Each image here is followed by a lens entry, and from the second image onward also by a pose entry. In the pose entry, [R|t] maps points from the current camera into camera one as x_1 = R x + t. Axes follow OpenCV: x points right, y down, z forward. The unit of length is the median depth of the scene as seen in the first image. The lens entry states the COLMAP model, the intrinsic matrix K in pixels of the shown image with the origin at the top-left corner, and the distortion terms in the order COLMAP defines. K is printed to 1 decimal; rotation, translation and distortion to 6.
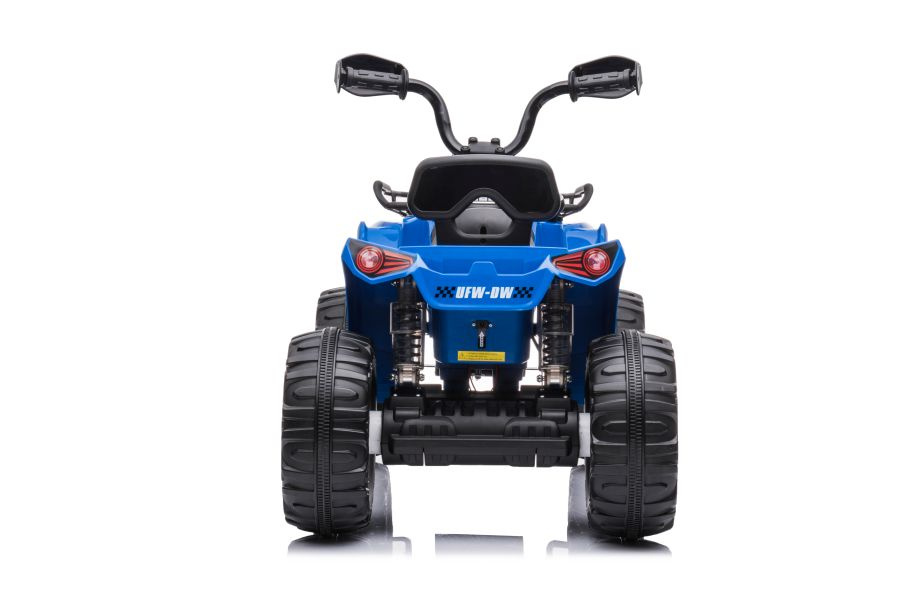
lens RADIAL K [[2538.6, 0, 450.0], [0, 2538.6, 309.8], [0, 0, 1]] dist [0.338003, 0.000000]
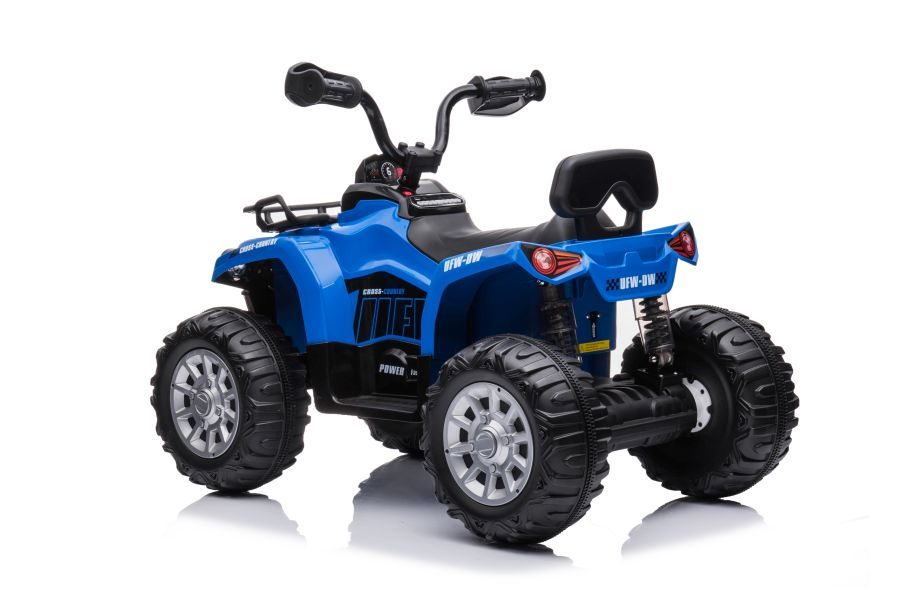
lens RADIAL K [[2538.6, 0, 452.4], [0, 2538.6, 299.7], [0, 0, 1]] dist [0.338003, 0.000000]
pose [[0.685668, -0.102168, 0.720709, -0.782275], [0.111477, 0.993160, 0.034734, -0.043607], [-0.719328, 0.056527, 0.692367, 0.333796]]
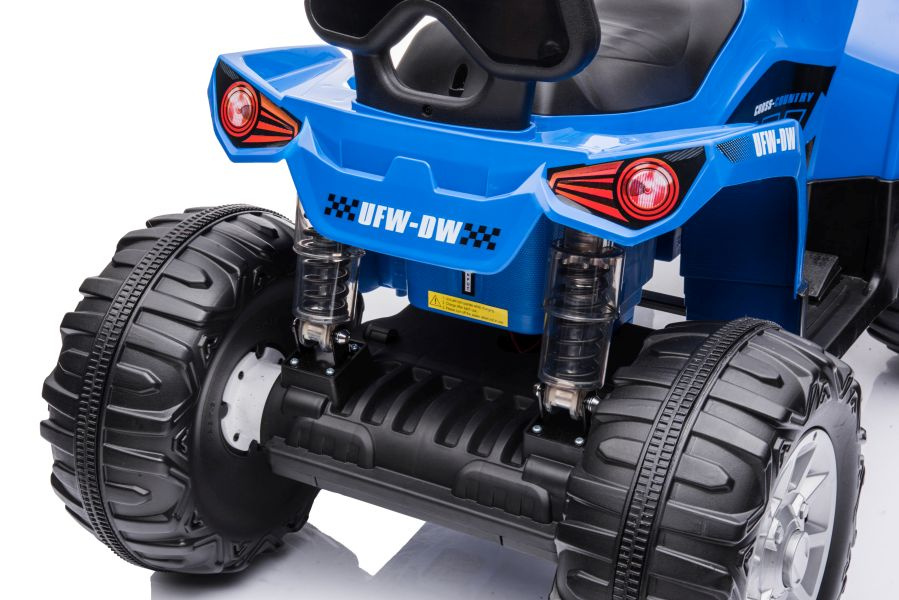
lens RADIAL K [[1698.2, 0, 440.5], [0, 1698.2, 300.8], [0, 0, 1]] dist [0.408456, 0.000000]
pose [[0.867659, 0.194359, -0.457594, 0.167951], [-0.031134, 0.939852, 0.340159, -0.101988], [0.496184, -0.280896, 0.821522, 0.729380]]
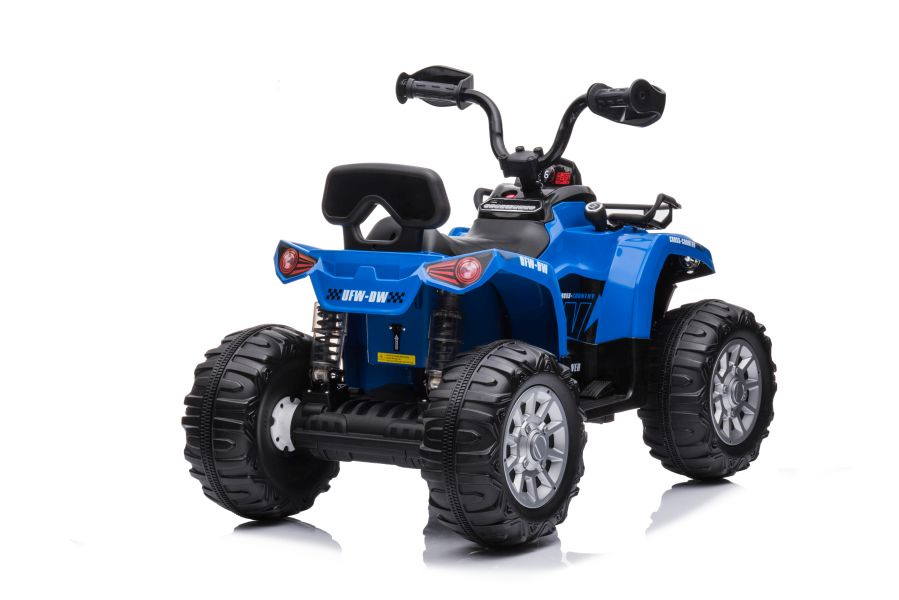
lens RADIAL K [[2538.6, 0, 453.7], [0, 2538.6, 296.7], [0, 0, 1]] dist [0.338003, 0.000000]
pose [[0.843276, 0.039320, -0.536041, 0.594800], [-0.042836, 0.999065, 0.005895, -0.014172], [0.535771, 0.017991, 0.844172, 0.145212]]
